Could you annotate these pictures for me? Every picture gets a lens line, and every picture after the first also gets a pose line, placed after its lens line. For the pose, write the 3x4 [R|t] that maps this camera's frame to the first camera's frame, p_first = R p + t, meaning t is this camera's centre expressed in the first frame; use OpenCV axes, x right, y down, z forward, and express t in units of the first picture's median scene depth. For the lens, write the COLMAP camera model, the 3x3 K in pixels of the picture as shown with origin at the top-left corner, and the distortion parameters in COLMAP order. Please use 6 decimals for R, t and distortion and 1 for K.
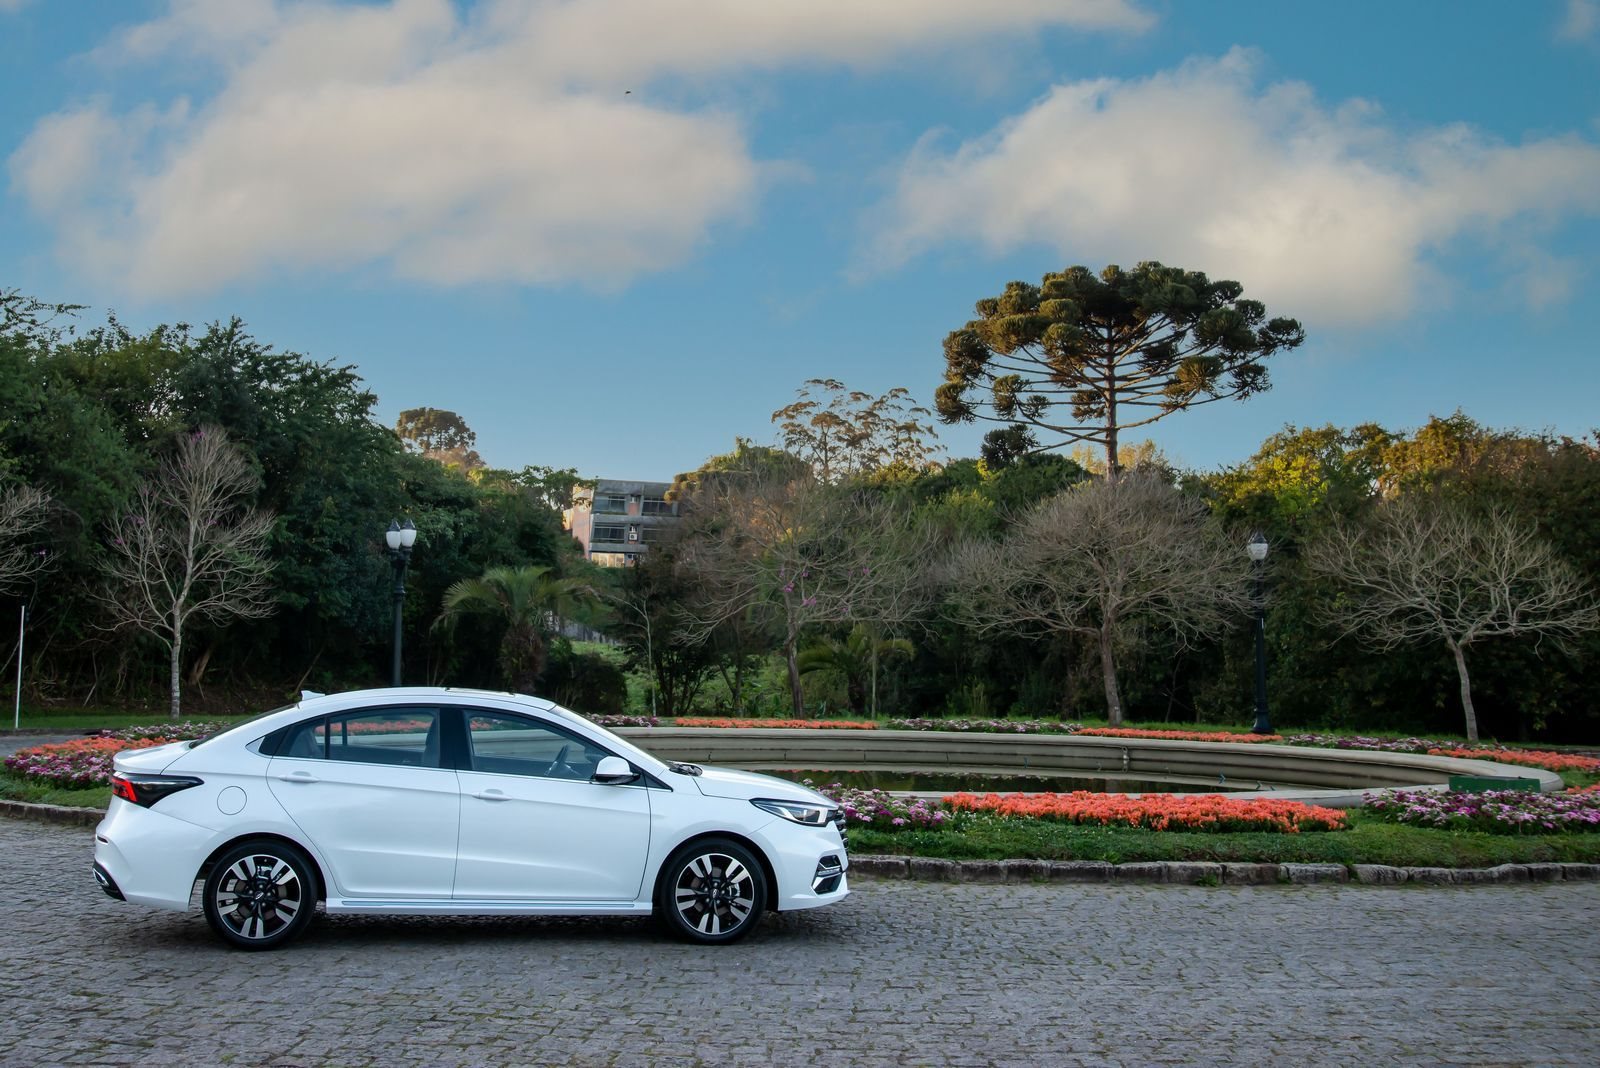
lens RADIAL K [[1724.9, 0, 710.7], [0, 1724.9, 486.9], [0, 0, 1]] dist [0.059067, 0.031284]
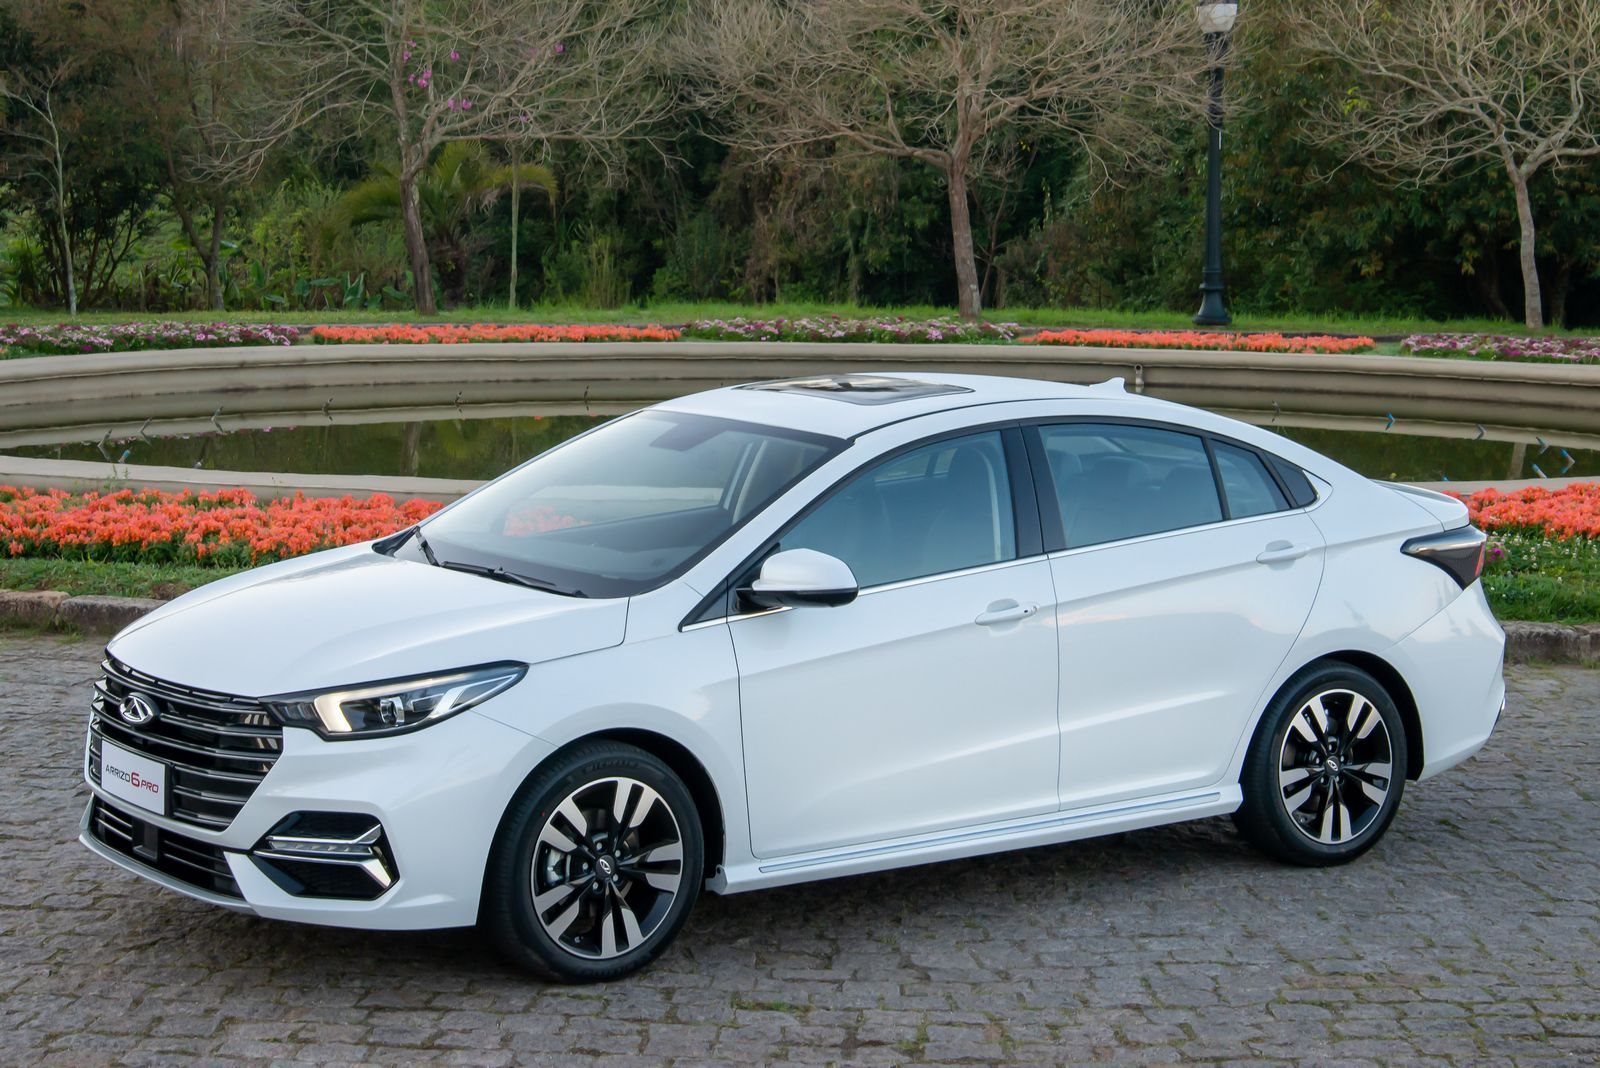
lens RADIAL K [[3065.5, 0, 737.8], [0, 3065.5, 344.6], [0, 0, 1]] dist [0.219289, 0.094833]
pose [[0.964915, -0.019192, 0.261859, -0.075194], [-0.021129, 0.988415, 0.150297, -0.004431], [-0.261709, -0.150556, 0.953331, 0.021816]]
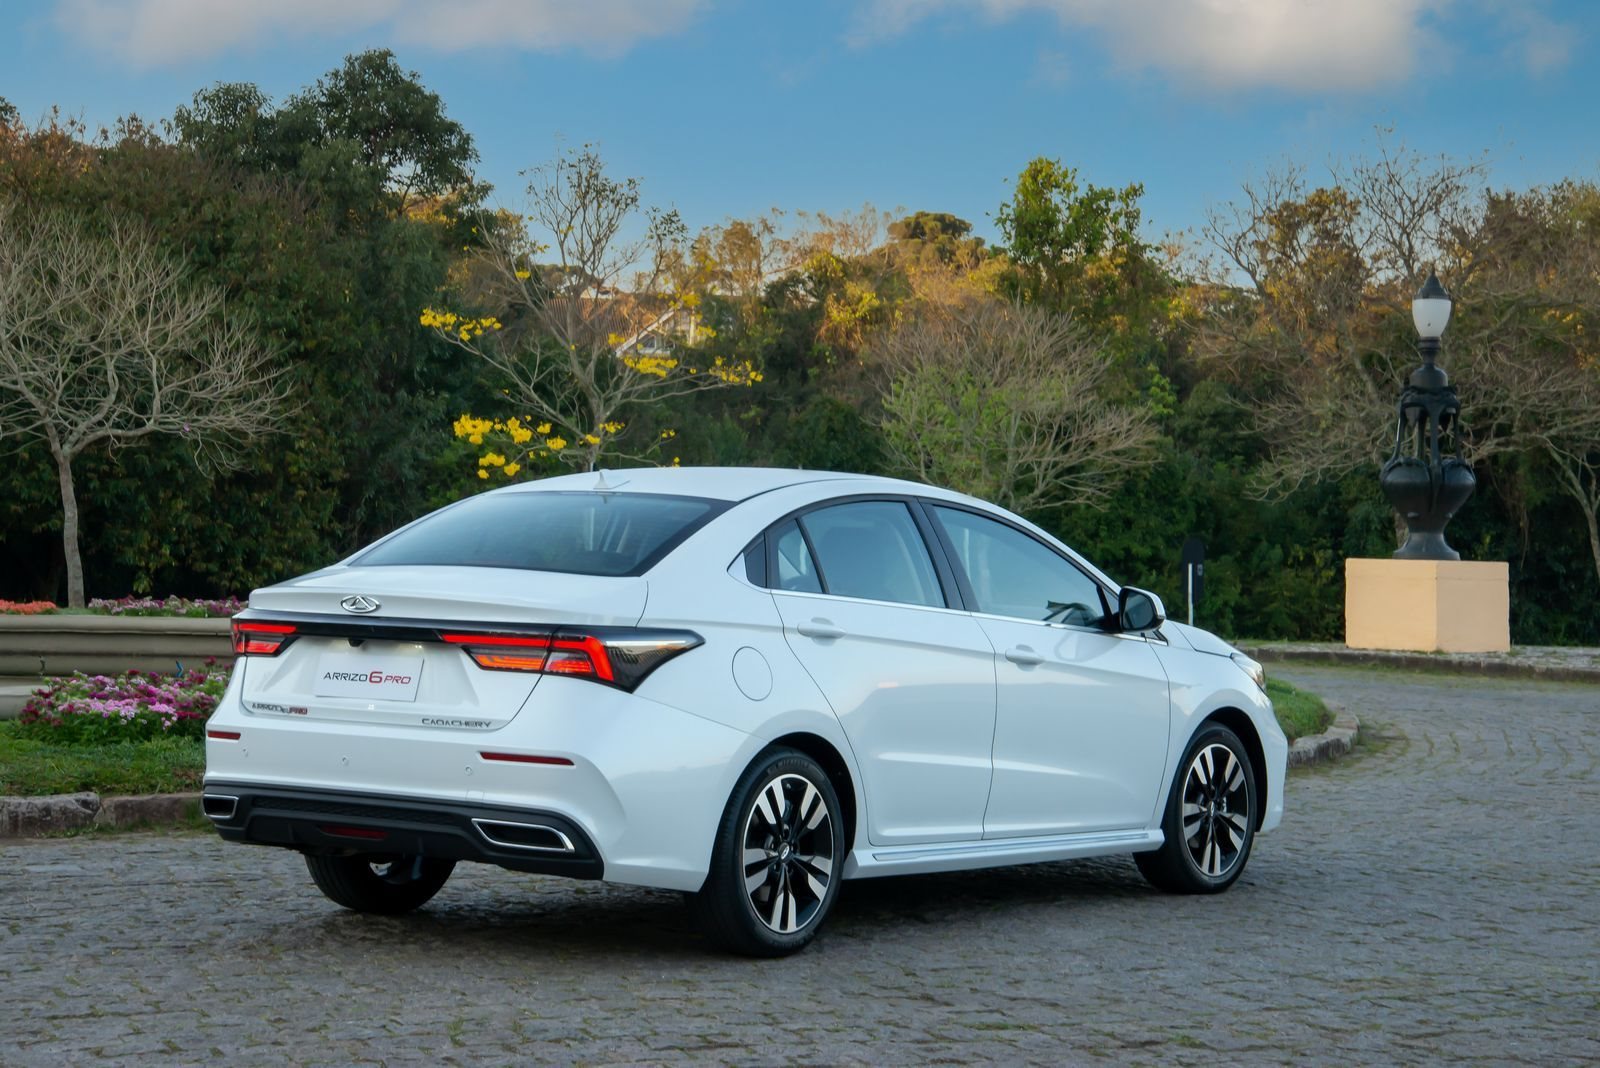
lens RADIAL K [[3228.6, 0, 678.8], [0, 3228.6, 476.2], [0, 0, 1]] dist [0.365774, 0.306674]
pose [[0.697551, 0.015907, 0.716358, -0.141477], [-0.083576, 0.994736, 0.059293, 0.009816], [-0.711644, -0.101230, 0.695209, 0.051491]]
